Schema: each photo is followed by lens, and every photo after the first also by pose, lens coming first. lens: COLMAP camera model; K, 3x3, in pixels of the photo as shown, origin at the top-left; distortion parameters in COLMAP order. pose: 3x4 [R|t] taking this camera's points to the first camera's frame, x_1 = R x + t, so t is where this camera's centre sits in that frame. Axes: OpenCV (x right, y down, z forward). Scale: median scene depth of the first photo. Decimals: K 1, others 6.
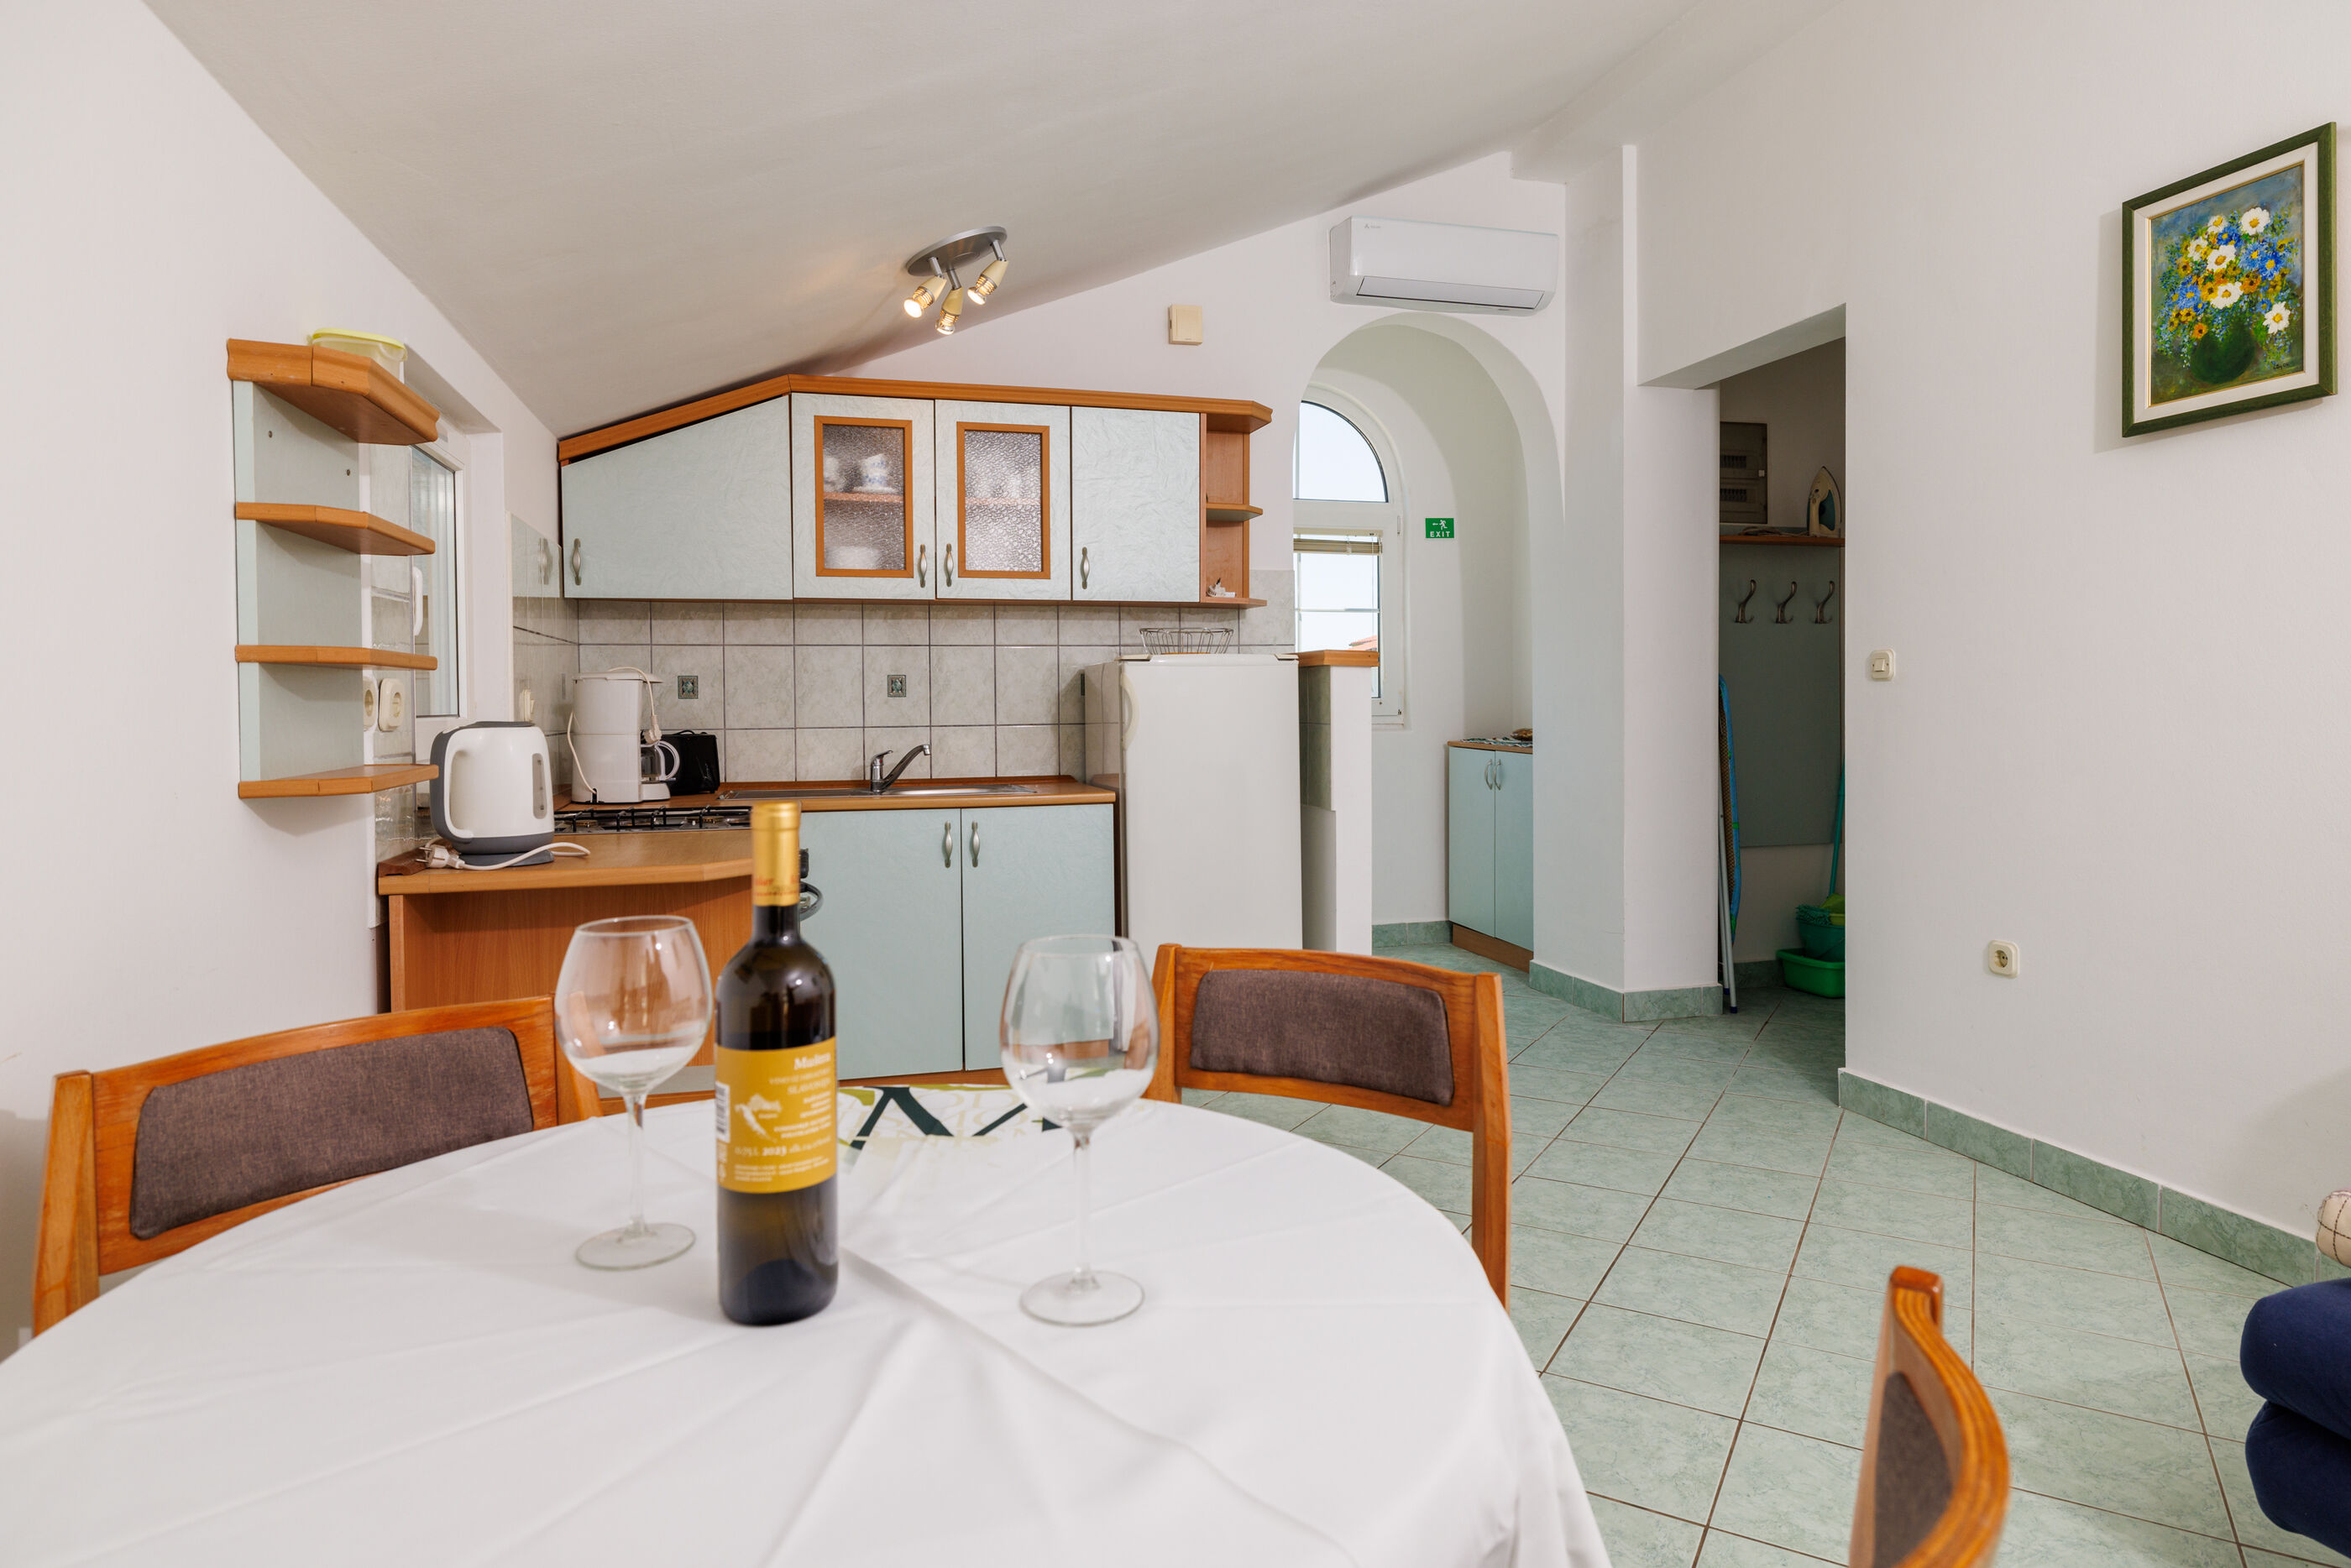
lens RADIAL K [[1361.1, 0, 1172.3], [0, 1361.1, 721.0], [0, 0, 1]] dist [0.004212, 0.000667]
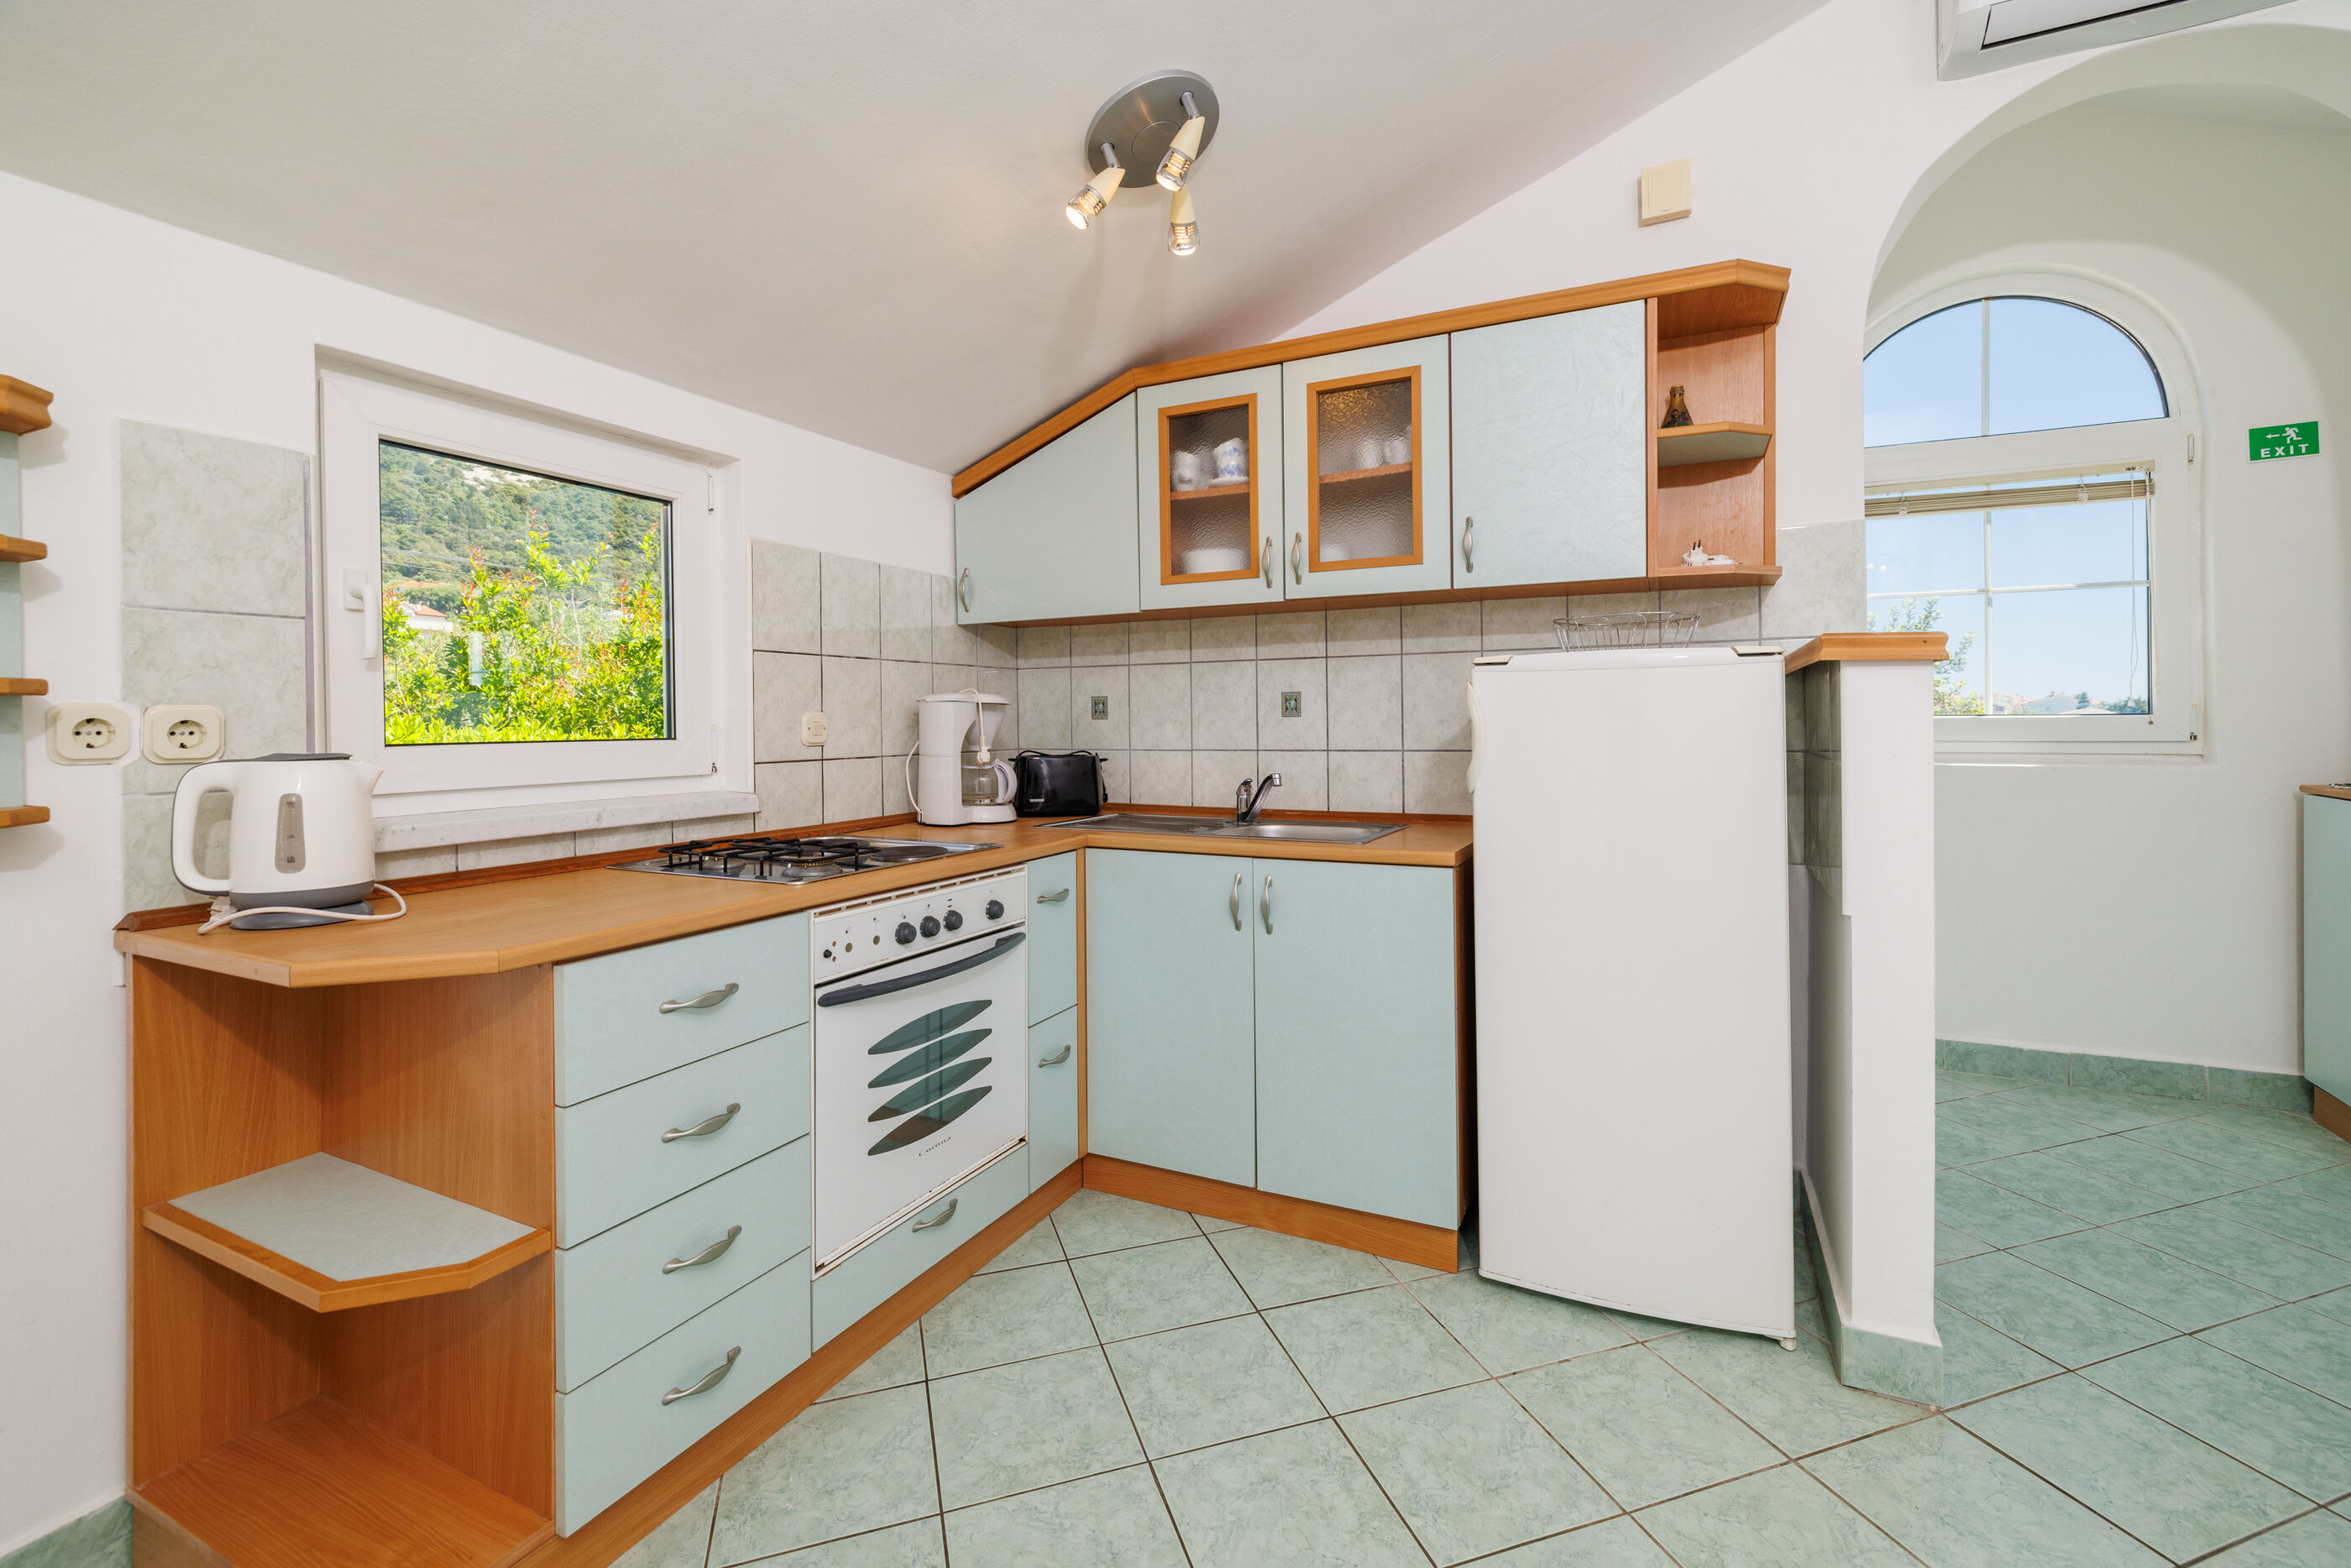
lens RADIAL K [[1000.2, 0, 1211.0], [0, 1000.2, 722.0], [0, 0, 1]] dist [0.000364, 0.000834]
pose [[0.751780, 0.000645, -0.659413, 0.197416], [-0.006854, 0.999953, -0.006836, -0.010339], [0.659378, 0.009659, 0.751750, 0.507566]]
